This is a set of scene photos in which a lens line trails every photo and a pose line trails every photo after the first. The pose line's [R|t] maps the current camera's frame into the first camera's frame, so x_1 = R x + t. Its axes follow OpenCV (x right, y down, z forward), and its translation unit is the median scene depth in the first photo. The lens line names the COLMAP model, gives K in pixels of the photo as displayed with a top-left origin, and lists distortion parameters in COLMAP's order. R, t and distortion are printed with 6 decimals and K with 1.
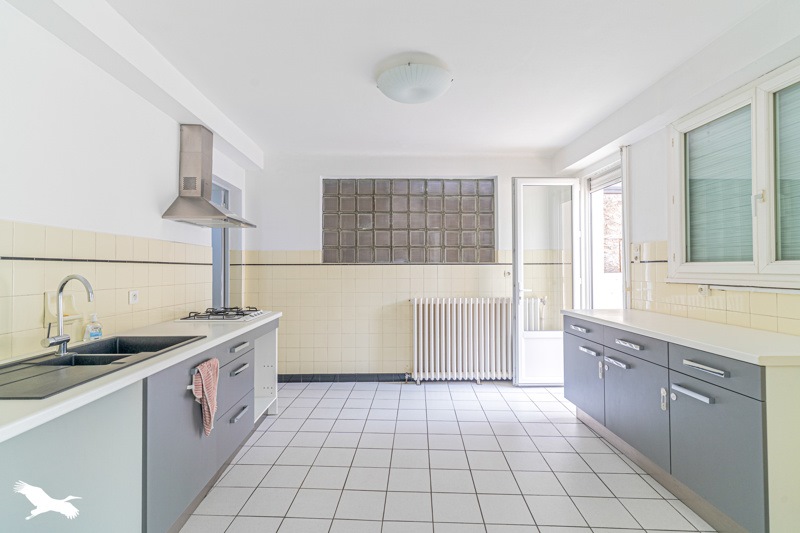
lens RADIAL K [[388.5, 0, 388.2], [0, 388.5, 264.0], [0, 0, 1]] dist [-0.002340, -0.000452]
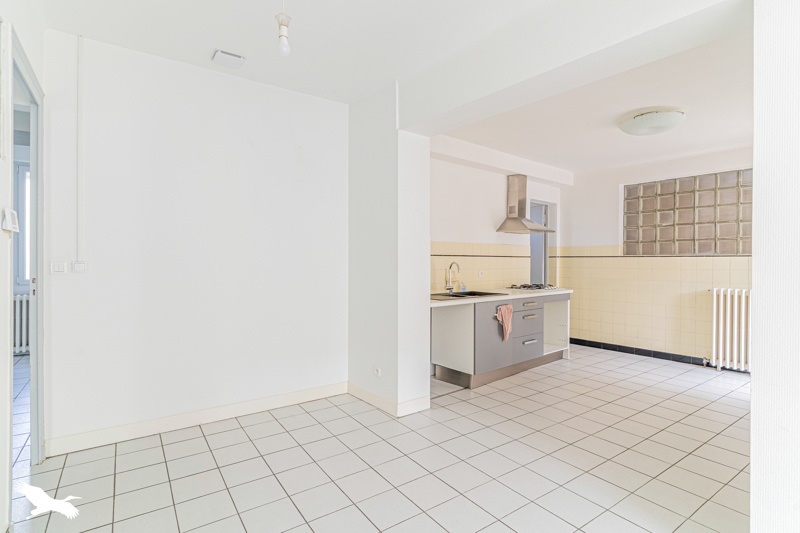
lens RADIAL K [[388.5, 0, 388.2], [0, 388.5, 264.0], [0, 0, 1]] dist [-0.002340, -0.000452]
pose [[0.614926, 0.013570, -0.788468, 0.481497], [0.004961, 0.999766, 0.021076, -0.006416], [0.788569, -0.016872, 0.614715, -0.465503]]
